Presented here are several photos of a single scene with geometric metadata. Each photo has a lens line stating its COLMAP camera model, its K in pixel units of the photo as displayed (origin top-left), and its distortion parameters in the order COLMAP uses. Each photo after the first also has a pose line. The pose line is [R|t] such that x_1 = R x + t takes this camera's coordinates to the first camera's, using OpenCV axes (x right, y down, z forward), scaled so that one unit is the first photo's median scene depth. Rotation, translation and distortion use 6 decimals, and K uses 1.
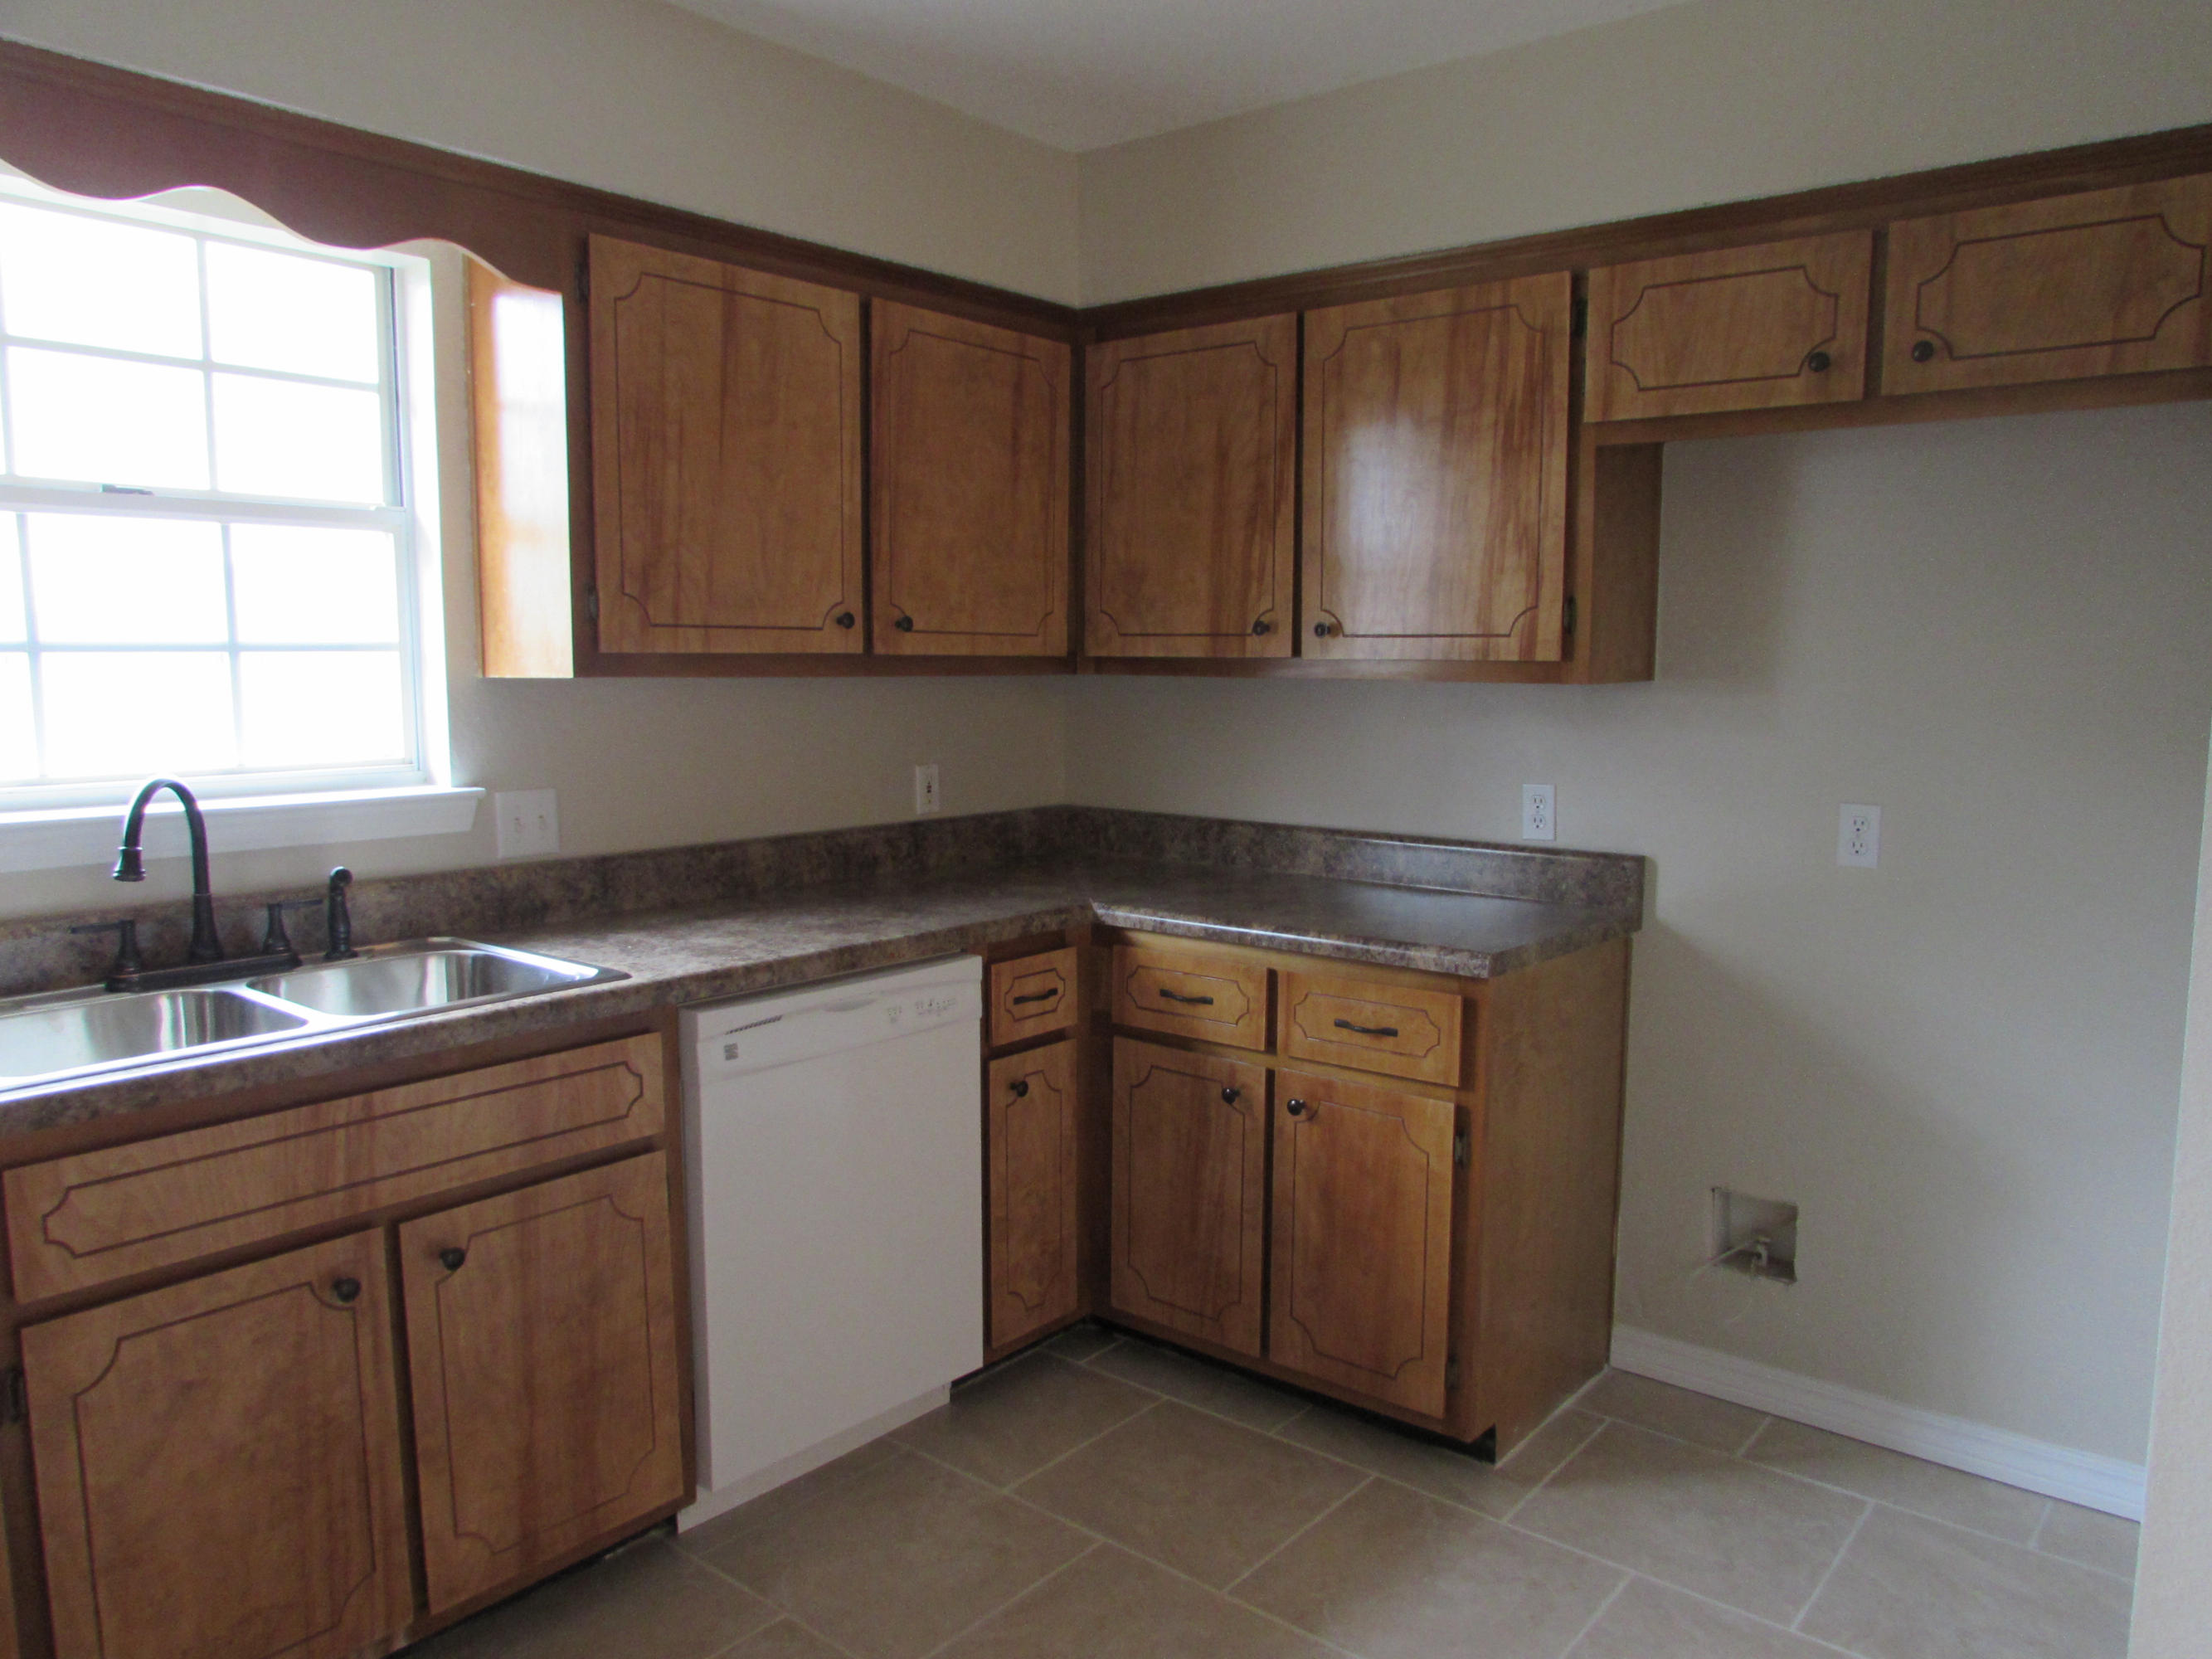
lens RADIAL K [[1564.8, 0, 1110.8], [0, 1564.8, 836.3], [0, 0, 1]] dist [-0.043326, 0.021195]
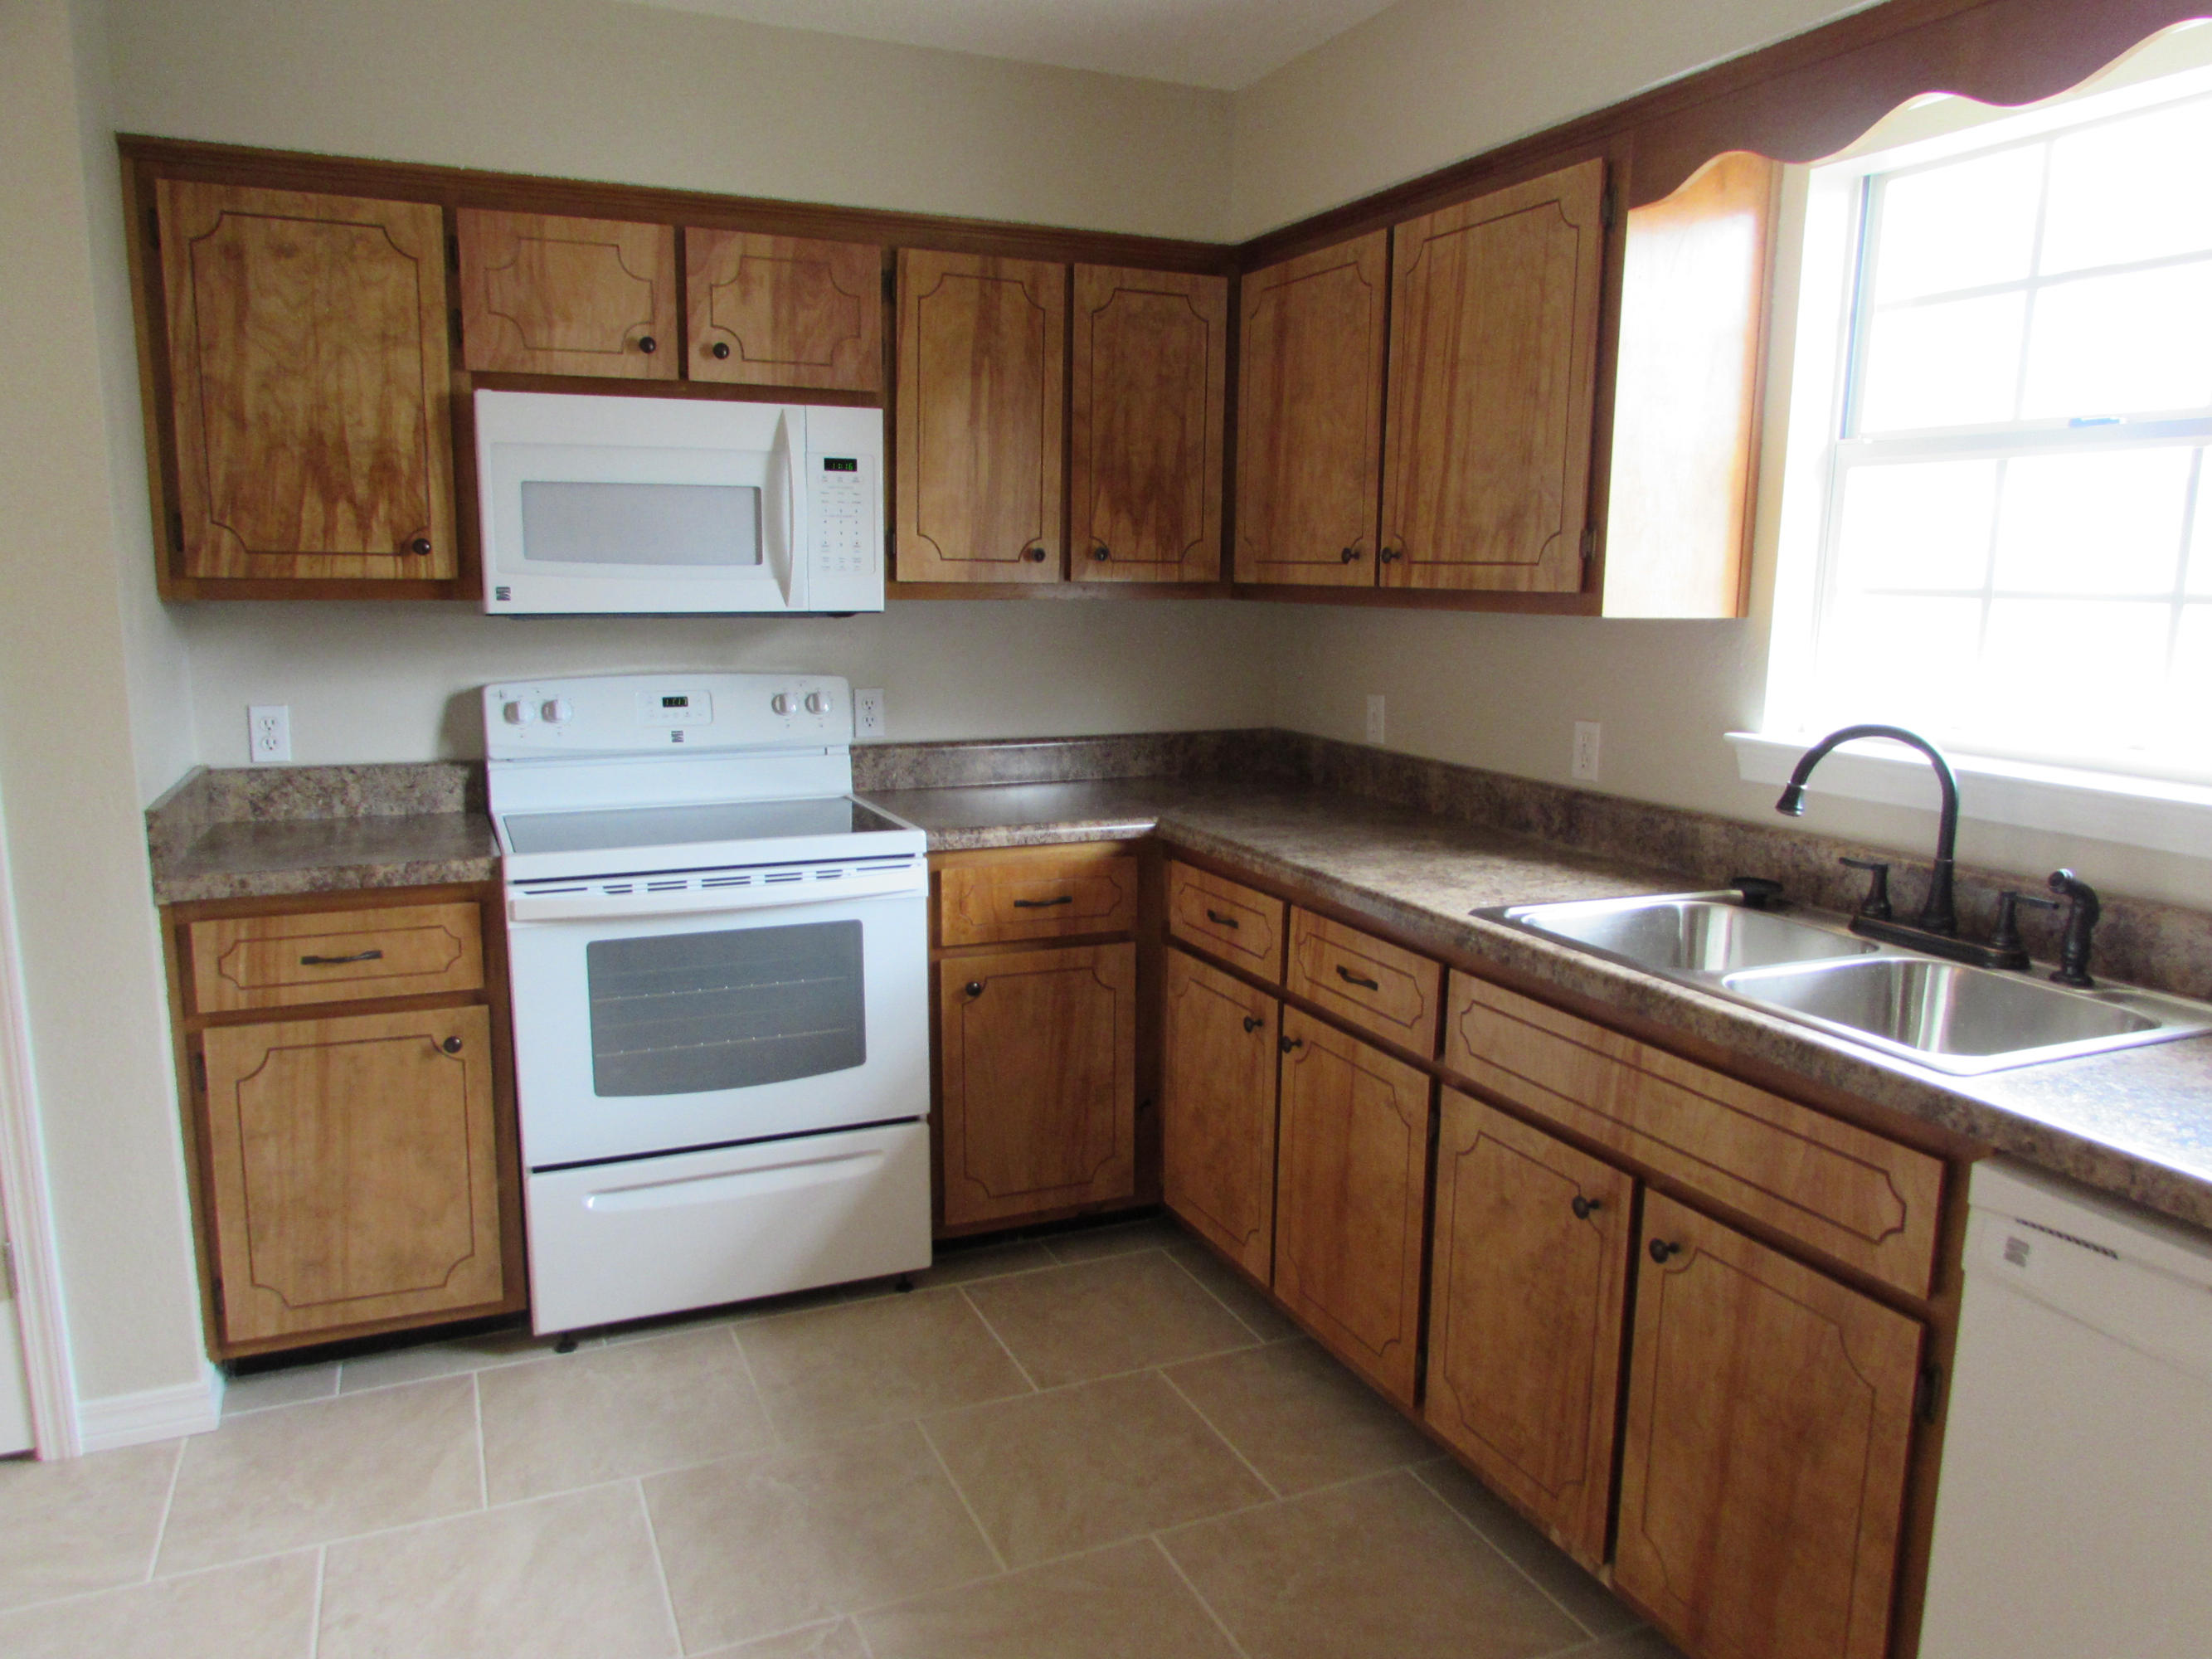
lens RADIAL K [[1564.8, 0, 1130.1], [0, 1564.8, 838.1], [0, 0, 1]] dist [-0.043326, 0.021195]
pose [[-0.437952, 0.147024, -0.886895, 0.396622], [-0.119723, 0.968211, 0.219623, -0.105628], [0.890991, 0.202366, -0.406428, 0.813218]]
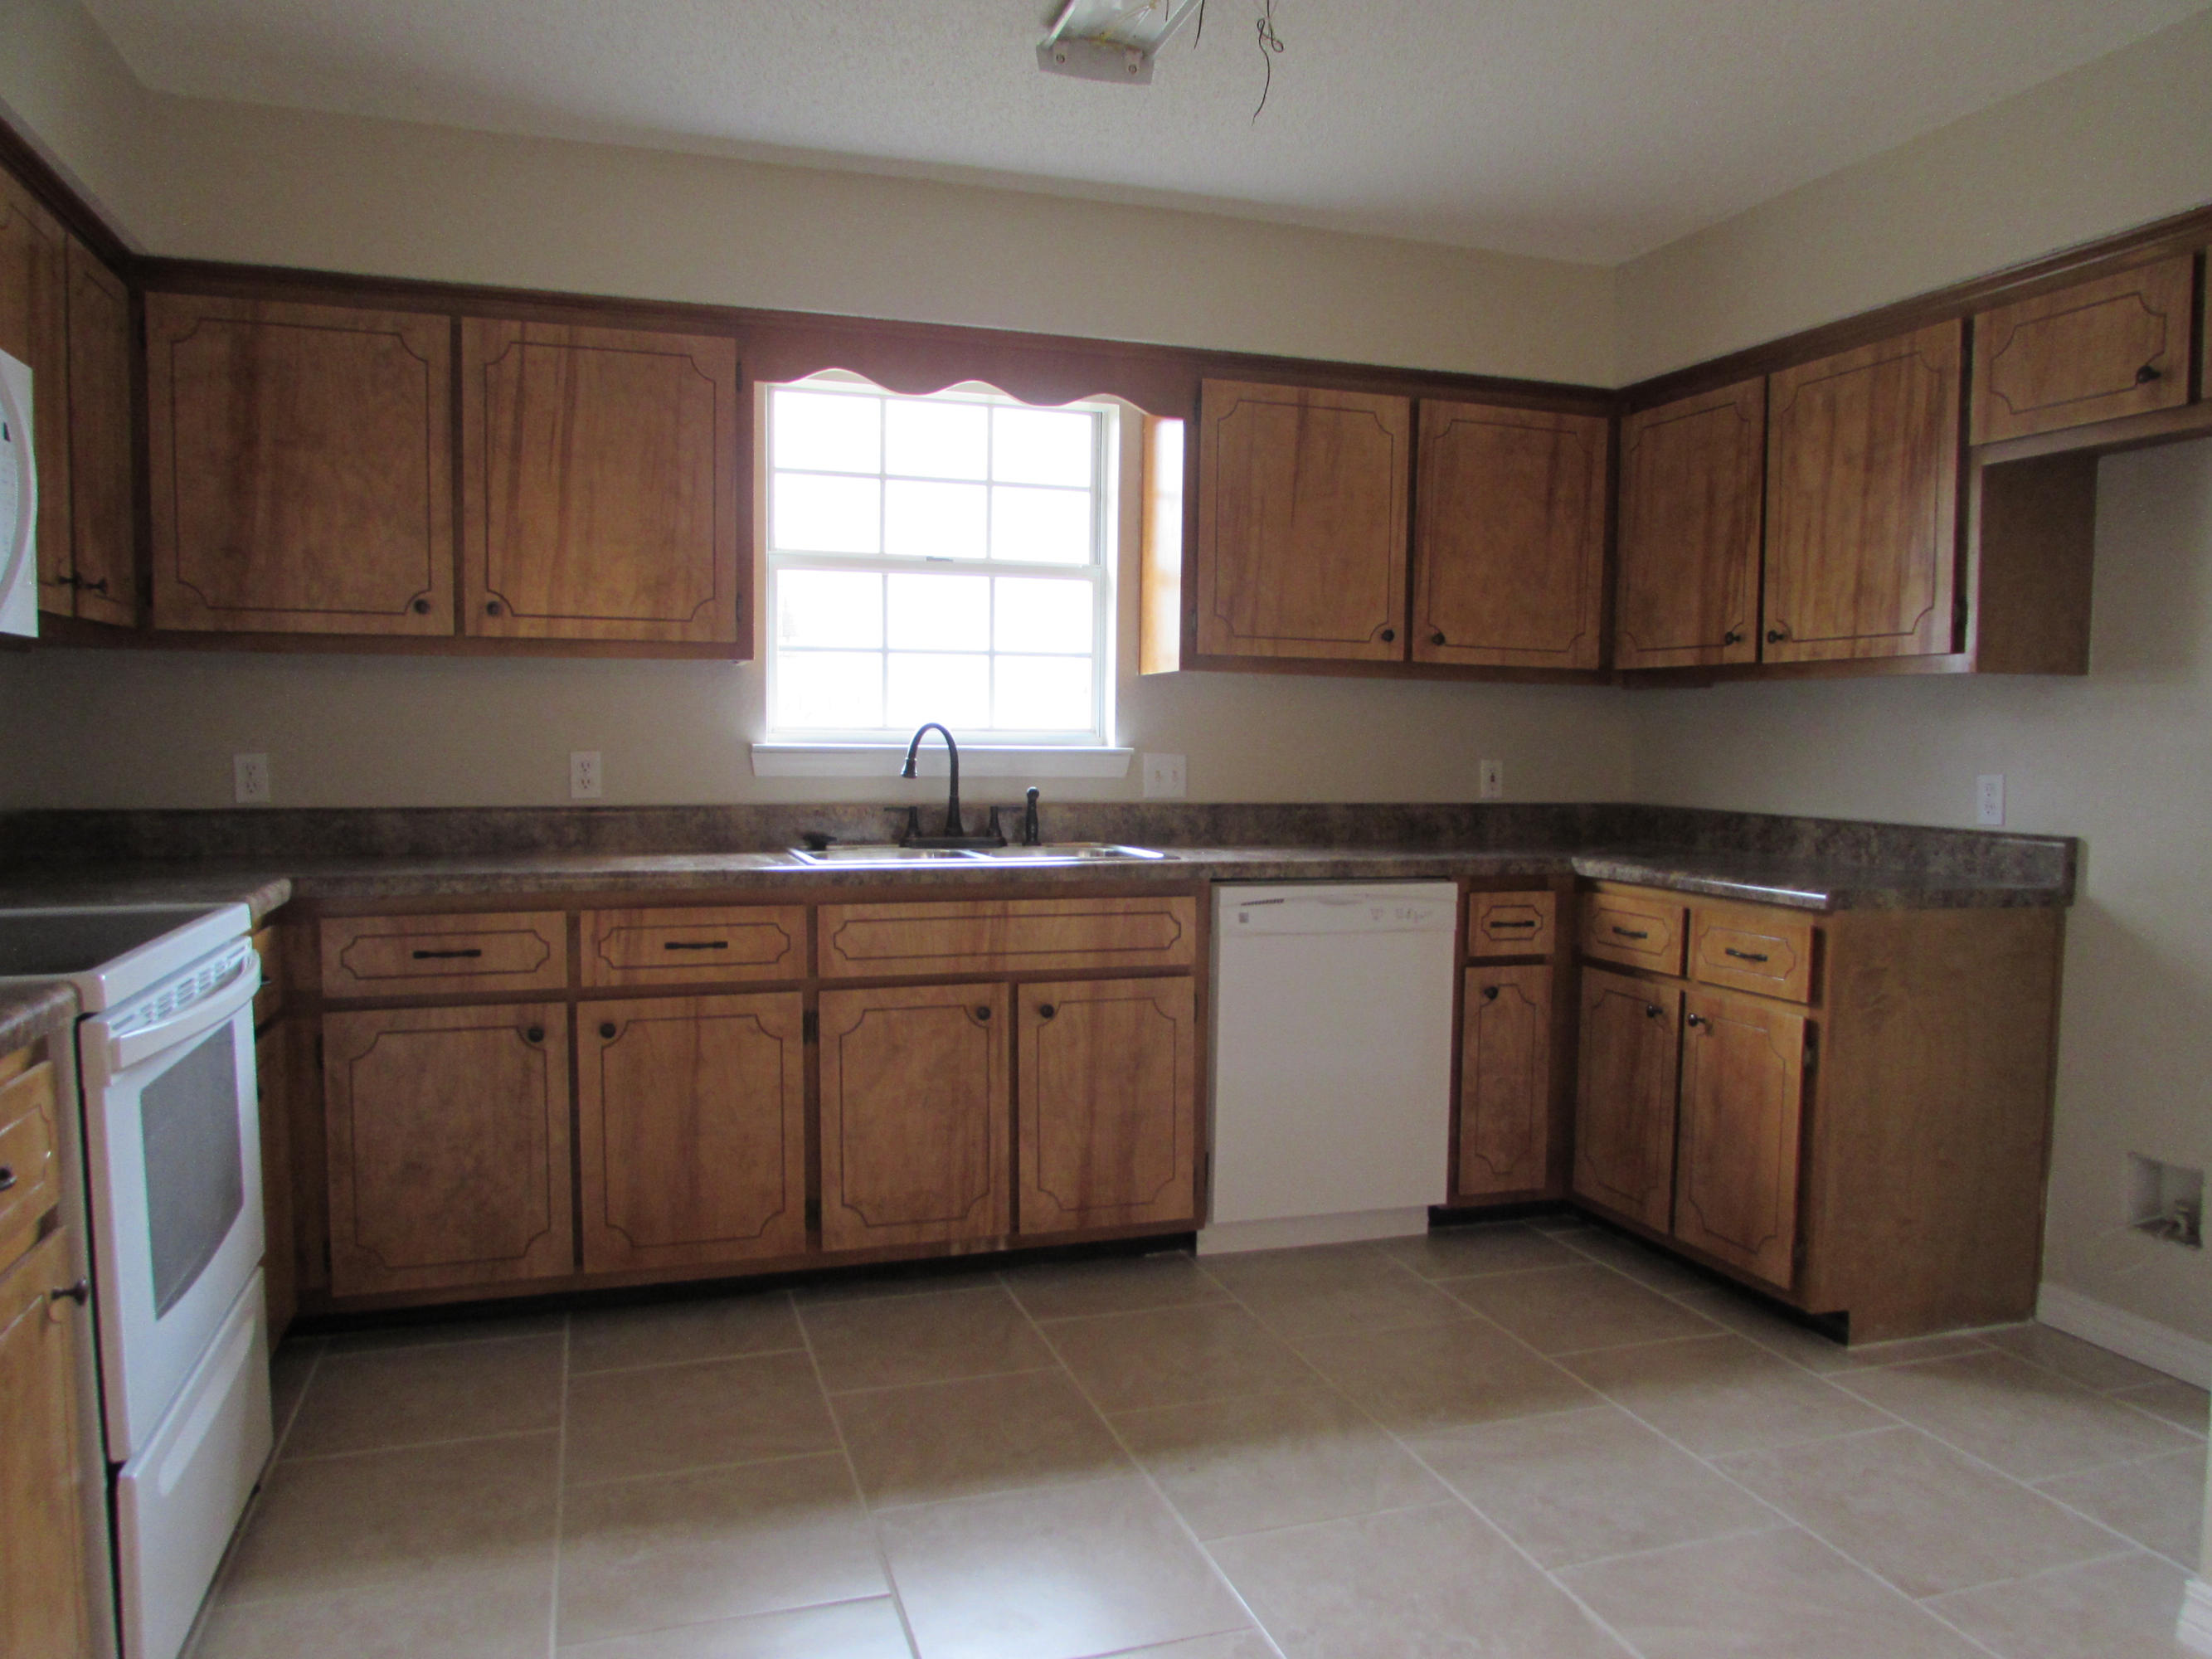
lens RADIAL K [[1564.8, 0, 1113.3], [0, 1564.8, 832.9], [0, 0, 1]] dist [-0.043326, 0.021195]
pose [[0.849816, 0.040924, -0.525489, 0.383024], [-0.071373, 0.996733, -0.037799, 0.110873], [0.522225, 0.069627, 0.849960, -0.292426]]
